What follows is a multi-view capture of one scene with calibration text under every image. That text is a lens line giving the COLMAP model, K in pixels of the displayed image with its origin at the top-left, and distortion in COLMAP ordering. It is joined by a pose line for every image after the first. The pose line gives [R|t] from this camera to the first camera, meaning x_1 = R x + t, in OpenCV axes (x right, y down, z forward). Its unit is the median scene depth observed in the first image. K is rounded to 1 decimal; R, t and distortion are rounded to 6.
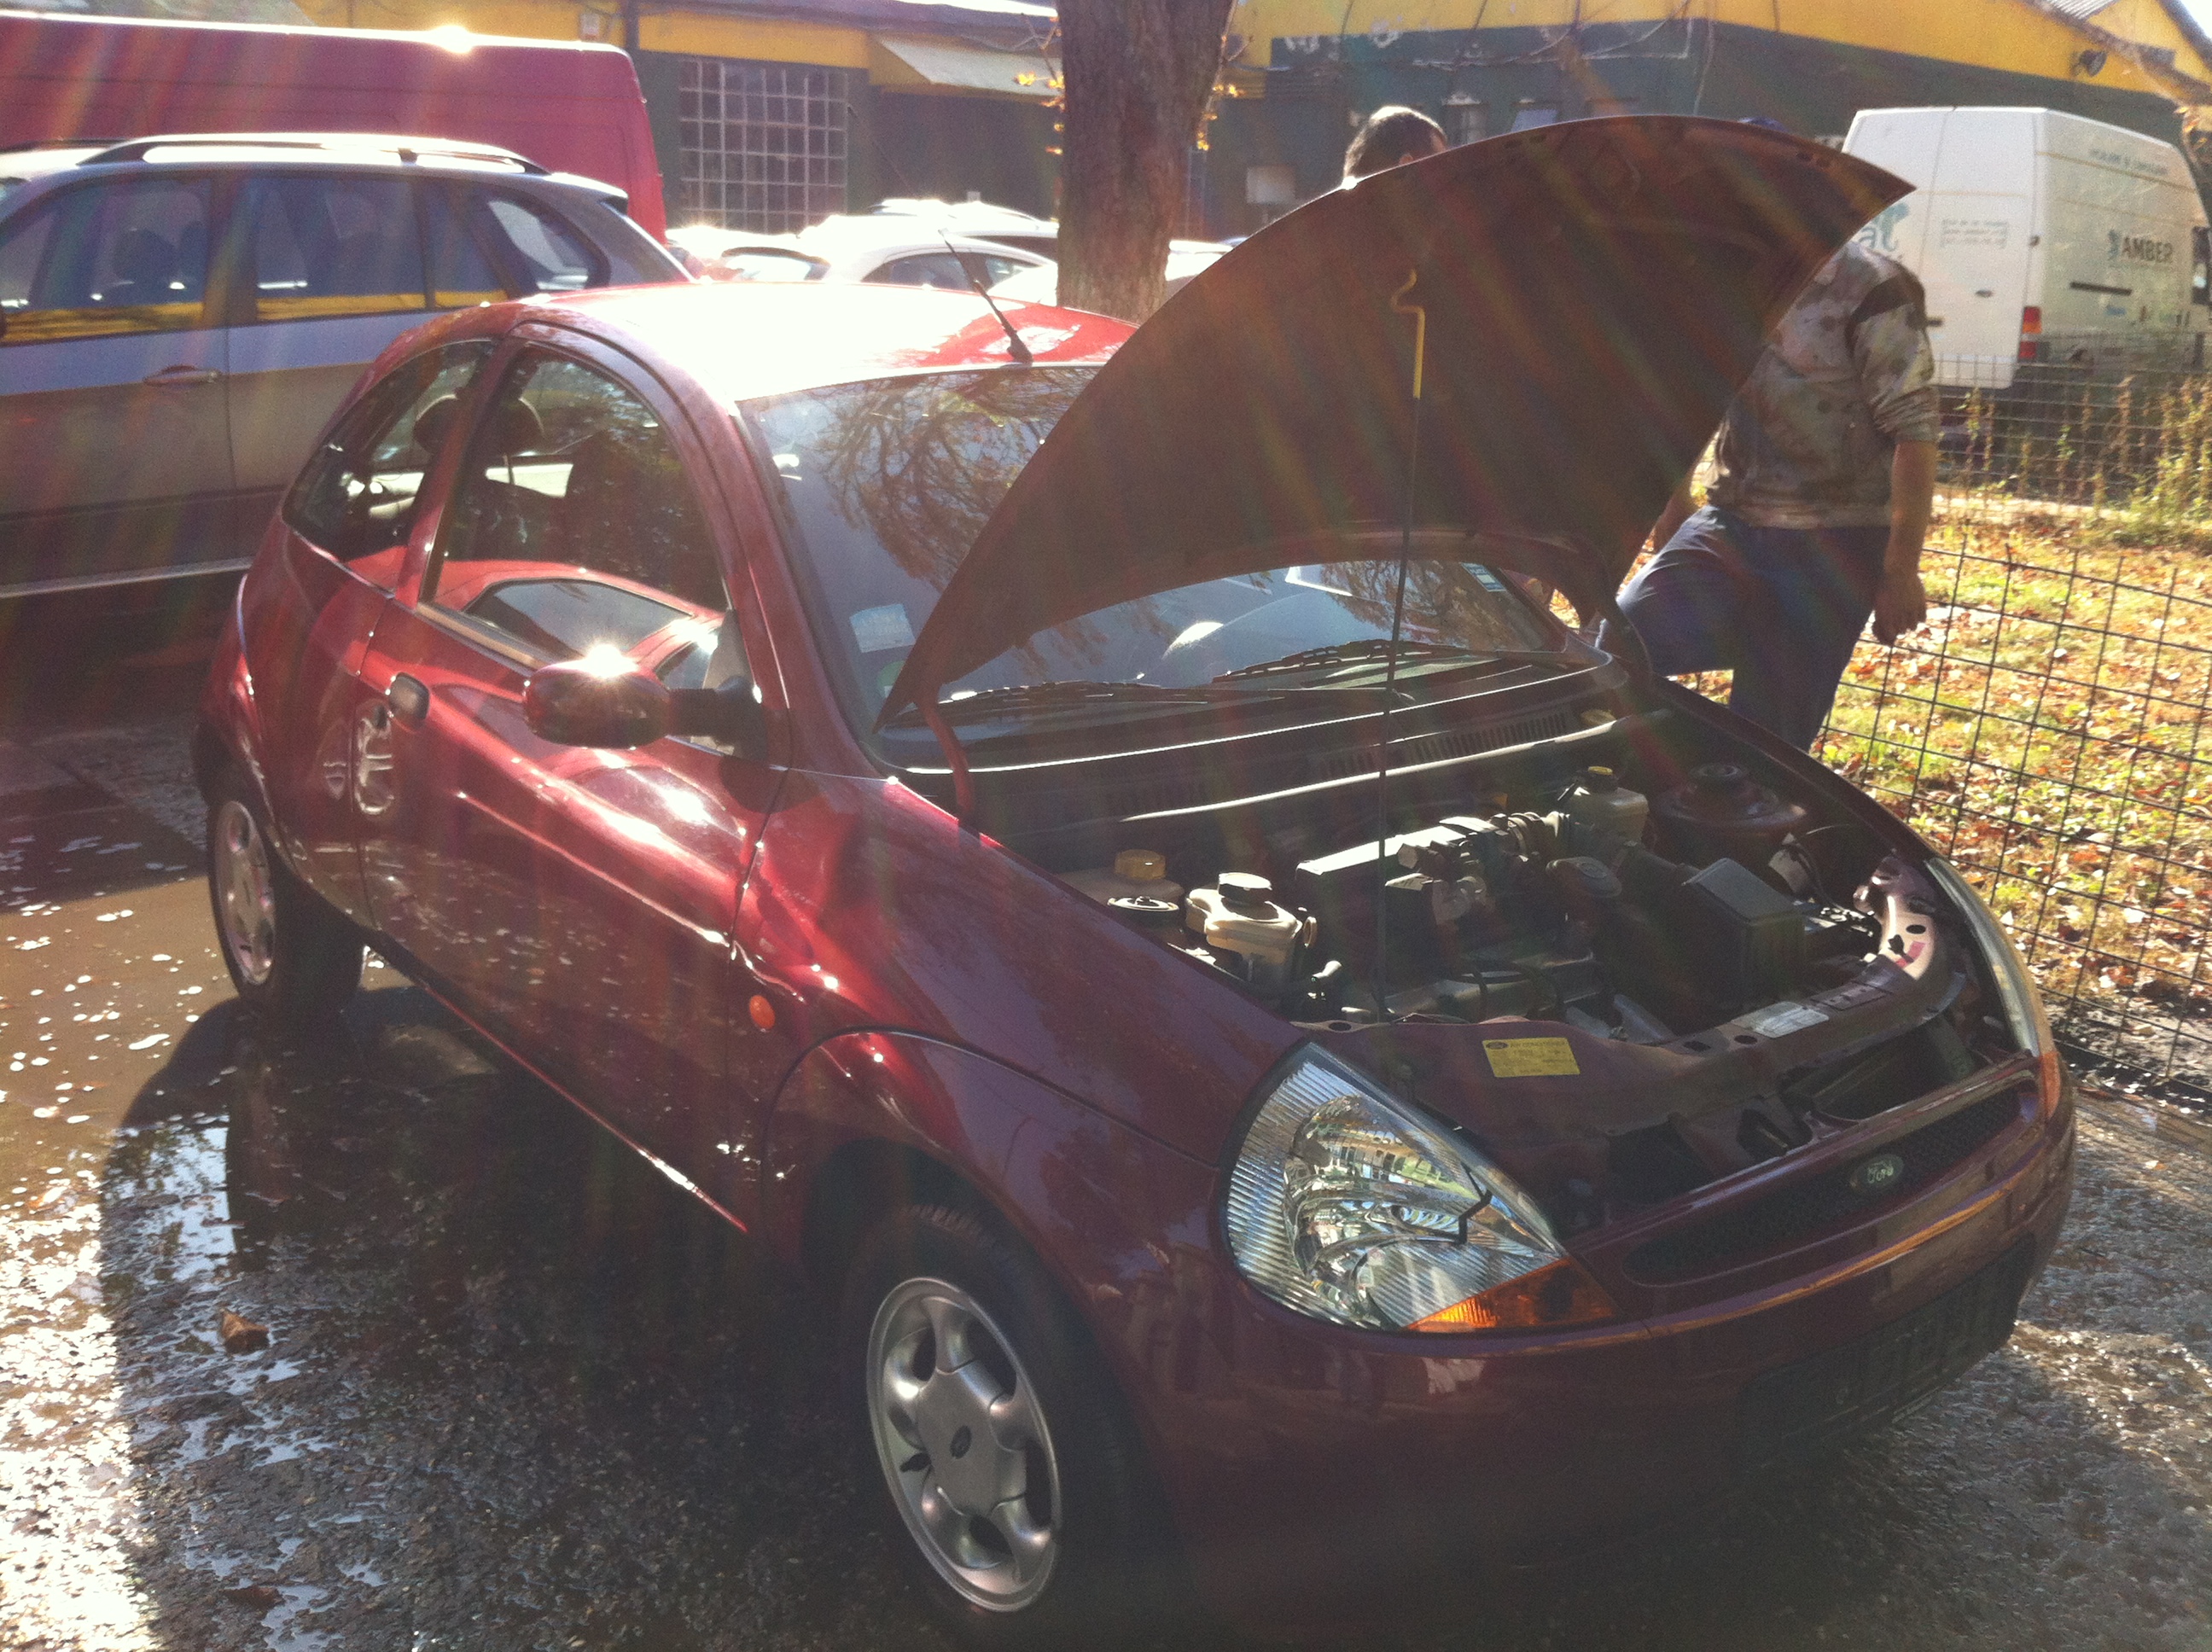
lens RADIAL K [[2297.9, 0, 1347.7], [0, 2297.9, 873.9], [0, 0, 1]] dist [-0.020913, 0.017164]
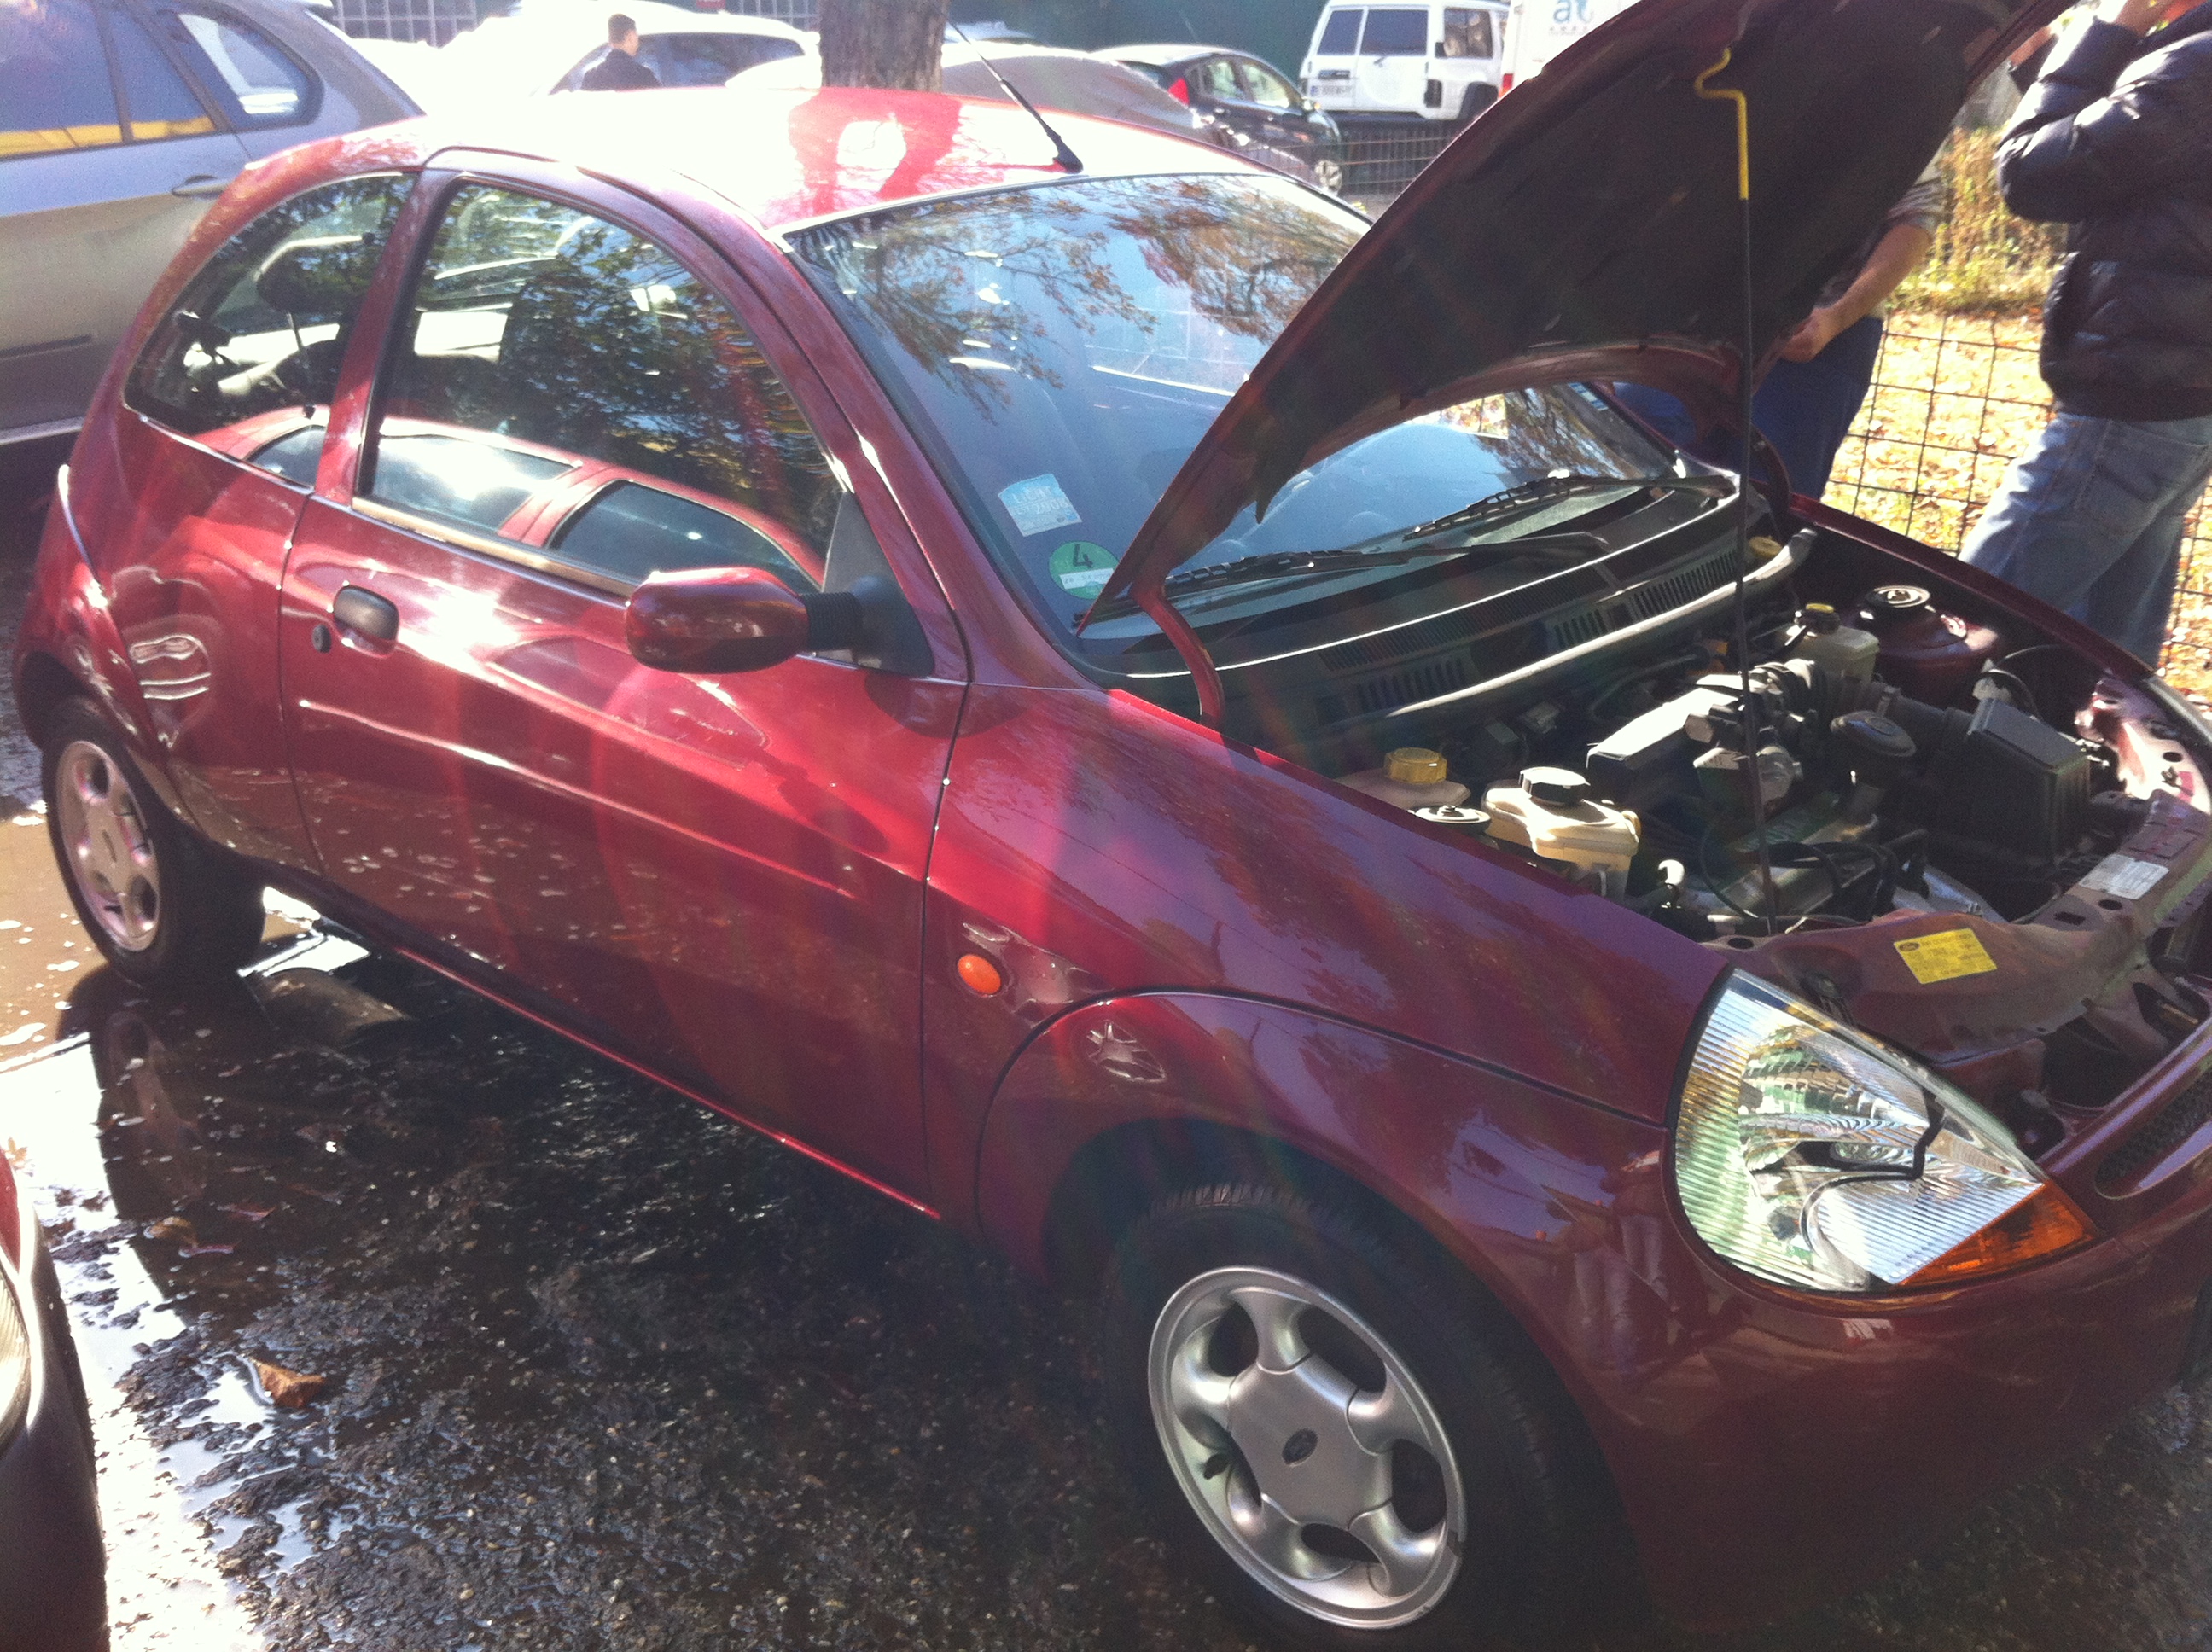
lens RADIAL K [[2207.0, 0, 1399.7], [0, 2207.0, 890.1], [0, 0, 1]] dist [-0.015787, -0.005773]
pose [[0.982160, -0.093707, 0.163033, -0.212818], [0.076104, 0.990895, 0.111063, -0.045330], [-0.171956, -0.096675, 0.980349, 0.162733]]
